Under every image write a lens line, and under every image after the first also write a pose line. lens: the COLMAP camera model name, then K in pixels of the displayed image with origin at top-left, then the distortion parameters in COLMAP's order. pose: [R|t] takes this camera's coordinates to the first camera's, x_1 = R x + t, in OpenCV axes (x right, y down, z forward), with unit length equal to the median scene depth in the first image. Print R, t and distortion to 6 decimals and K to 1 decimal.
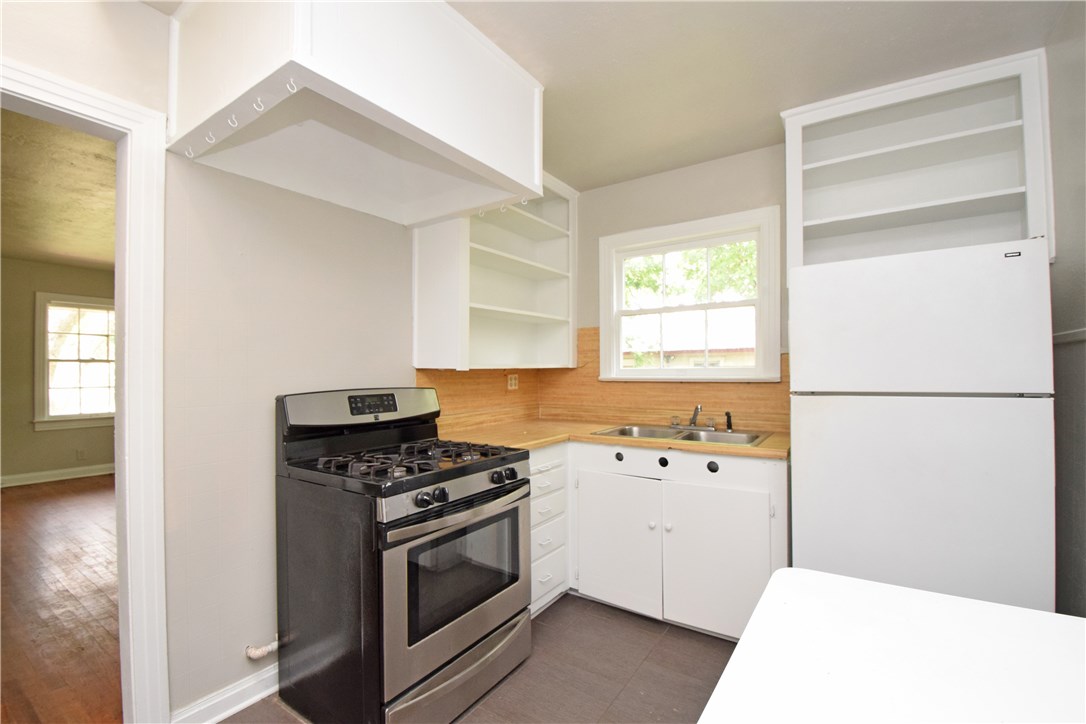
lens RADIAL K [[475.9, 0, 546.2], [0, 475.9, 367.9], [0, 0, 1]] dist [0.001891, -0.012947]
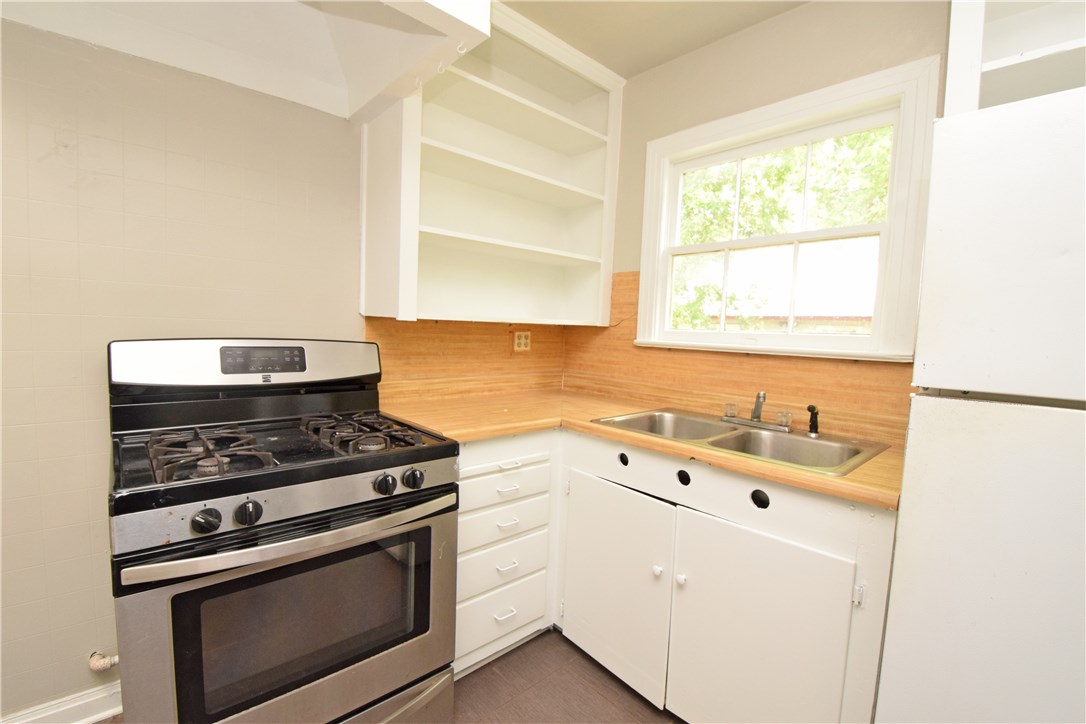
lens RADIAL K [[475.9, 0, 546.2], [0, 475.9, 367.9], [0, 0, 1]] dist [0.001891, -0.012947]
pose [[0.970386, 0.063903, -0.232955, 0.176436], [-0.044412, 0.995132, 0.087979, 0.003415], [0.237443, -0.075028, 0.968500, 0.300108]]
